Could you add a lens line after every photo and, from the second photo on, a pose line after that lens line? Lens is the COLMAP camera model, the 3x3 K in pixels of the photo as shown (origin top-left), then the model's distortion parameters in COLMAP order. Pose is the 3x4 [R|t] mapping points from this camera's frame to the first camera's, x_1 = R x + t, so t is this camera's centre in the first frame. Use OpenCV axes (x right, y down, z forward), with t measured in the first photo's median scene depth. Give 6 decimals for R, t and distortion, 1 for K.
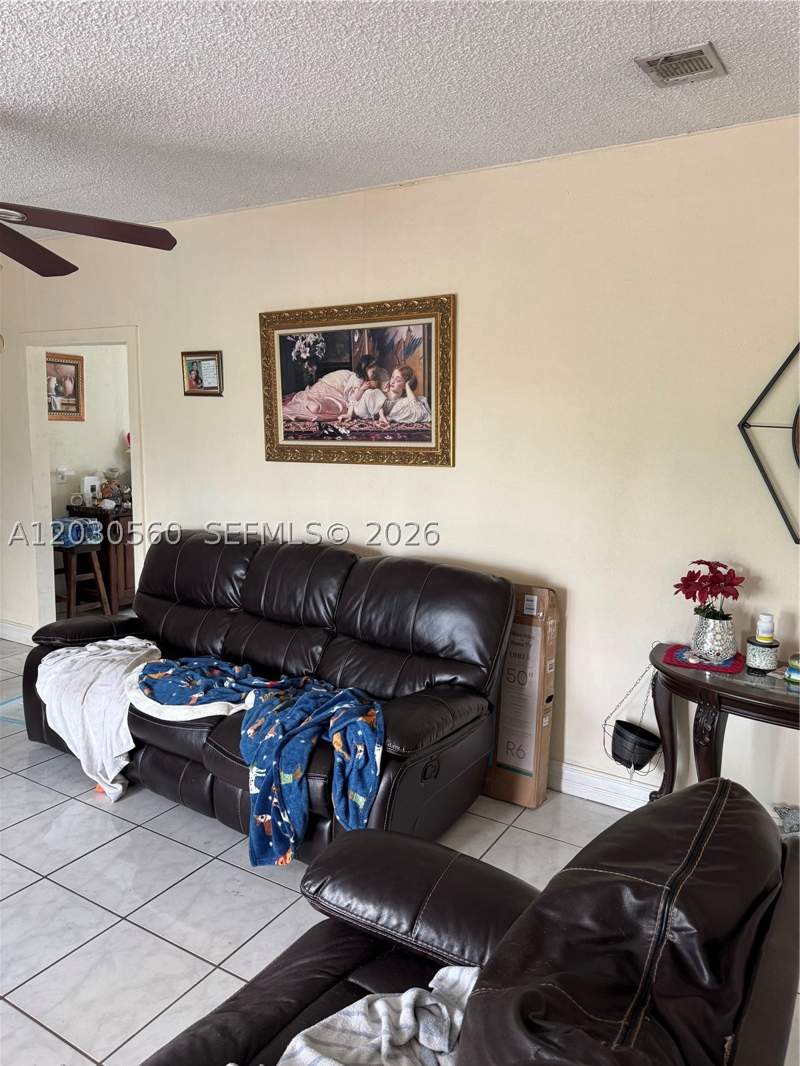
lens RADIAL K [[751.4, 0, 402.0], [0, 751.4, 528.3], [0, 0, 1]] dist [0.014475, -0.021432]
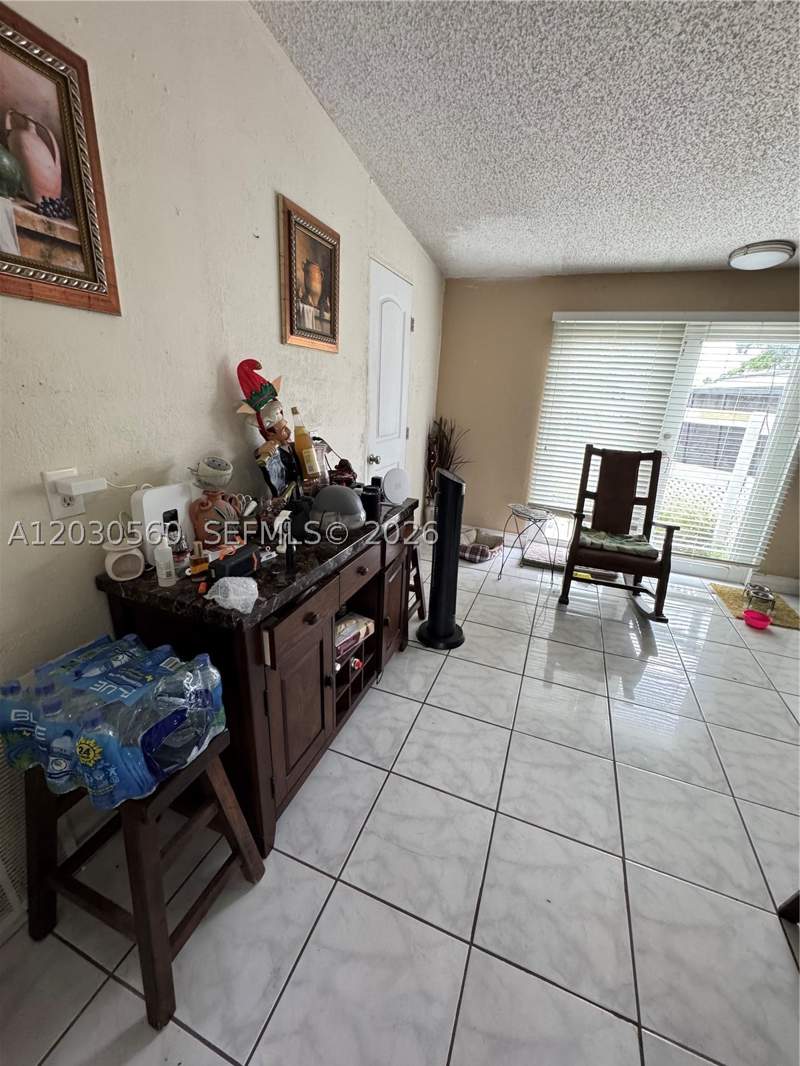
lens RADIAL K [[426.7, 0, 404.5], [0, 426.7, 534.7], [0, 0, 1]] dist [-0.001045, 0.000381]
pose [[0.985207, -0.025009, 0.169536, -0.594439], [-0.011596, 0.977298, 0.211552, -0.160817], [-0.170978, -0.210389, 0.962550, 1.390171]]
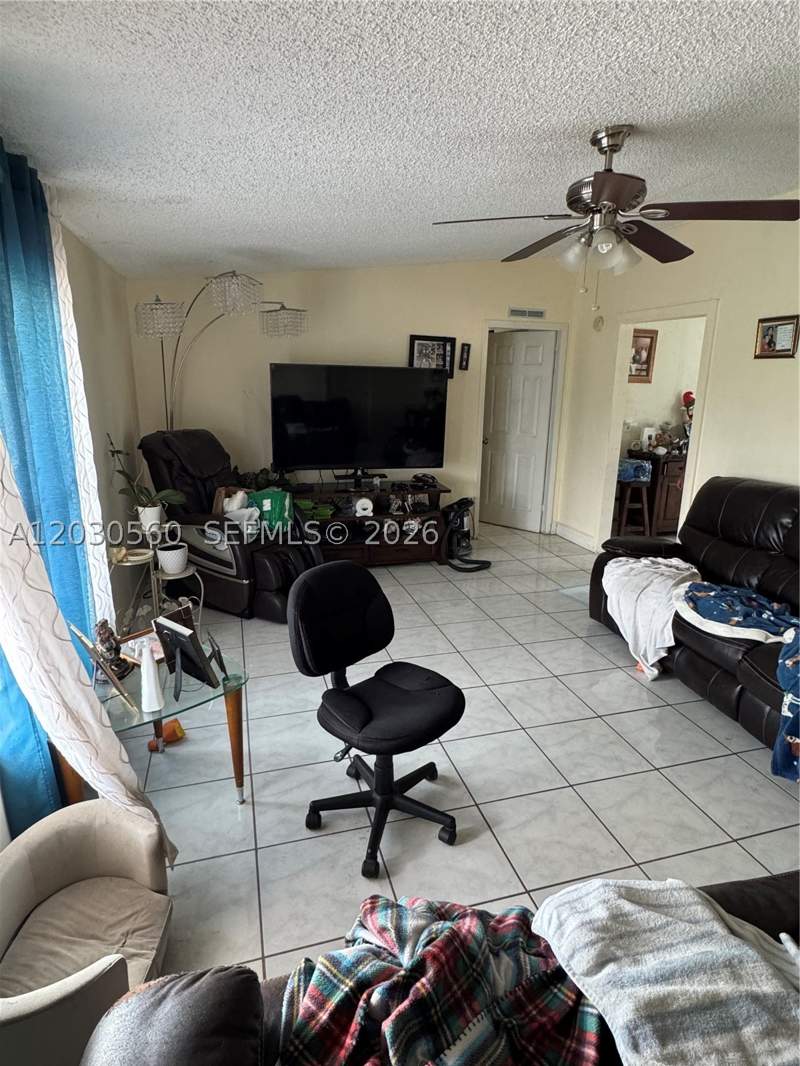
lens RADIAL K [[583.2, 0, 398.5], [0, 583.2, 534.9], [0, 0, 1]] dist [-0.008416, -0.001213]
pose [[0.723366, 0.166205, -0.670162, -0.058287], [-0.090882, 0.985071, 0.146207, 0.006786], [0.684458, -0.044855, 0.727671, -0.016465]]
